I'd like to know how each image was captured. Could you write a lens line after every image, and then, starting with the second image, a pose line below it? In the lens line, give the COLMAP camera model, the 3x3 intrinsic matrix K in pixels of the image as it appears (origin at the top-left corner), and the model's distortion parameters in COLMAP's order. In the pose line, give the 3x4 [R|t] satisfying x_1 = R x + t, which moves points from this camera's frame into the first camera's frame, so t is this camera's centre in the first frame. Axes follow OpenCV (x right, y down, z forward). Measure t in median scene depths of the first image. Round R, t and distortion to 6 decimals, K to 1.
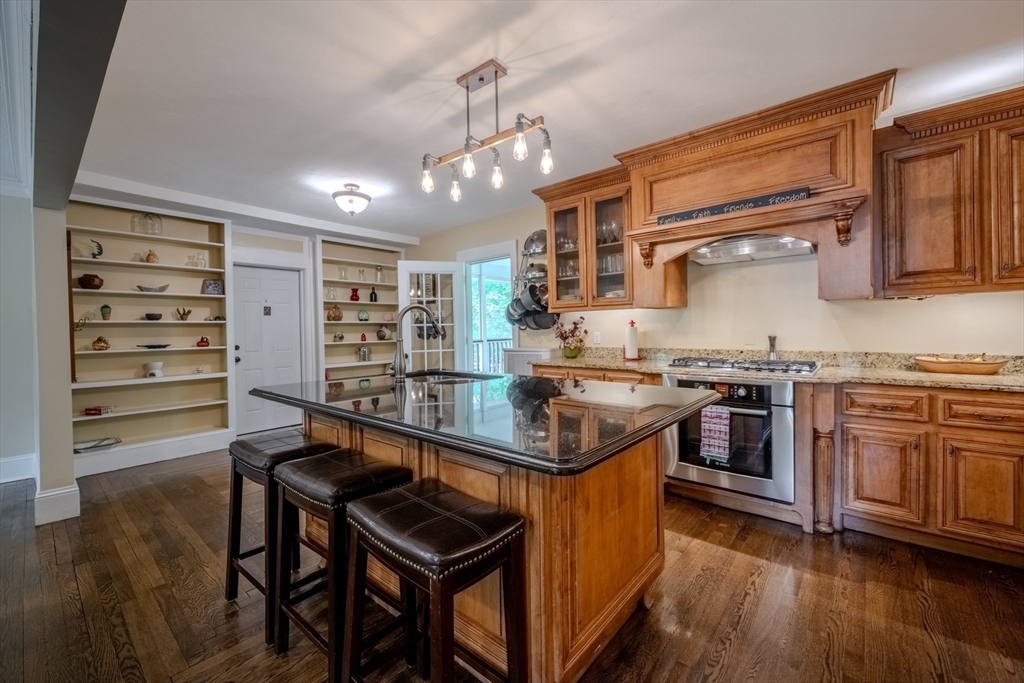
lens RADIAL K [[415.8, 0, 507.9], [0, 415.8, 337.2], [0, 0, 1]] dist [-0.002281, 0.000754]
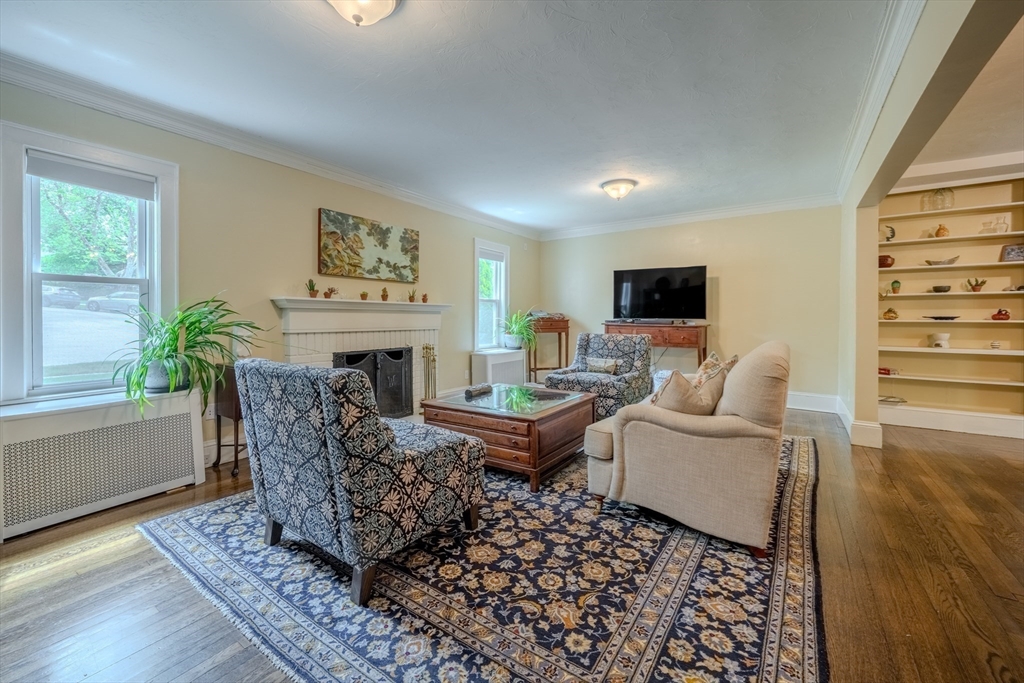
lens RADIAL K [[415.8, 0, 510.3], [0, 415.8, 319.7], [0, 0, 1]] dist [-0.002281, 0.000754]
pose [[0.112814, 0.018513, -0.993444, 0.044452], [-0.022099, 0.999626, 0.016119, 0.031751], [0.993370, 0.020135, 0.113181, -0.163576]]
